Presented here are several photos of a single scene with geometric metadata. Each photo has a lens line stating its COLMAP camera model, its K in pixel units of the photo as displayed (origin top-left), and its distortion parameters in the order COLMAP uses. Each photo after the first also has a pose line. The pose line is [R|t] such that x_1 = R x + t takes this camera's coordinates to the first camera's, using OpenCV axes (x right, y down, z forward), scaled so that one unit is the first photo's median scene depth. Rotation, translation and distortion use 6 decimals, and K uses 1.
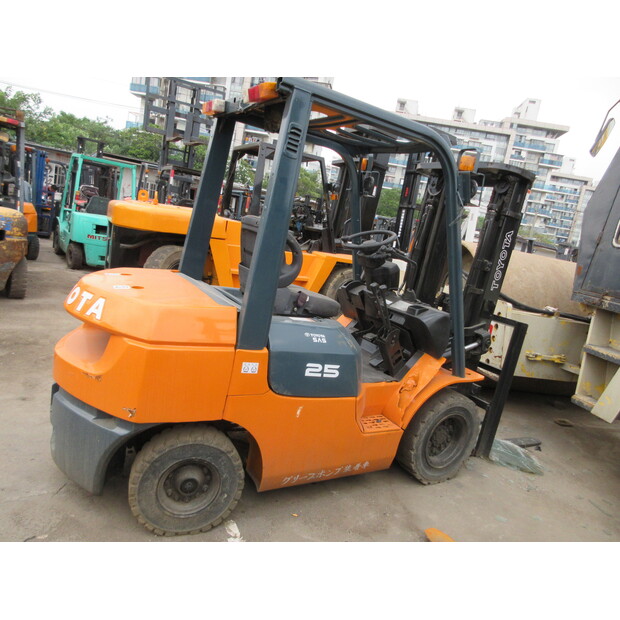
lens RADIAL K [[455.4, 0, 310.0], [0, 455.4, 310.0], [0, 0, 1]] dist [-0.001893, 0.004190]
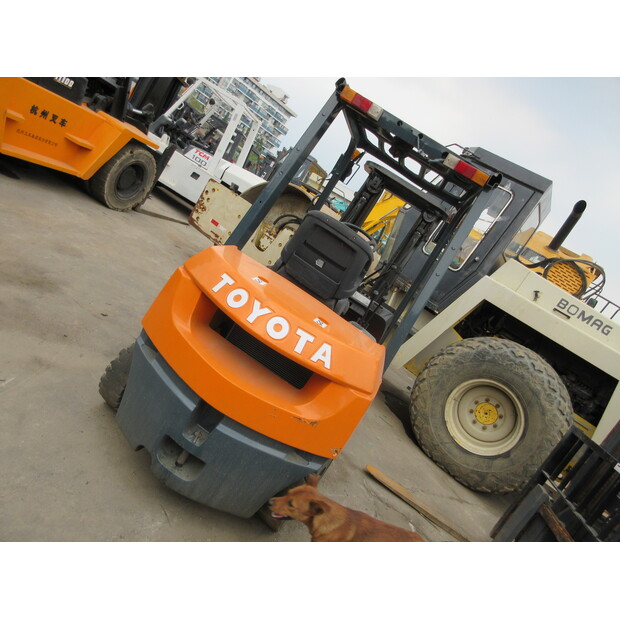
lens RADIAL K [[455.4, 0, 310.0], [0, 455.4, 310.0], [0, 0, 1]] dist [-0.001893, 0.004190]
pose [[0.683007, 0.063442, 0.727651, -1.125916], [-0.296334, 0.934617, 0.196666, -0.257101], [-0.667598, -0.349953, 0.657150, 0.405084]]
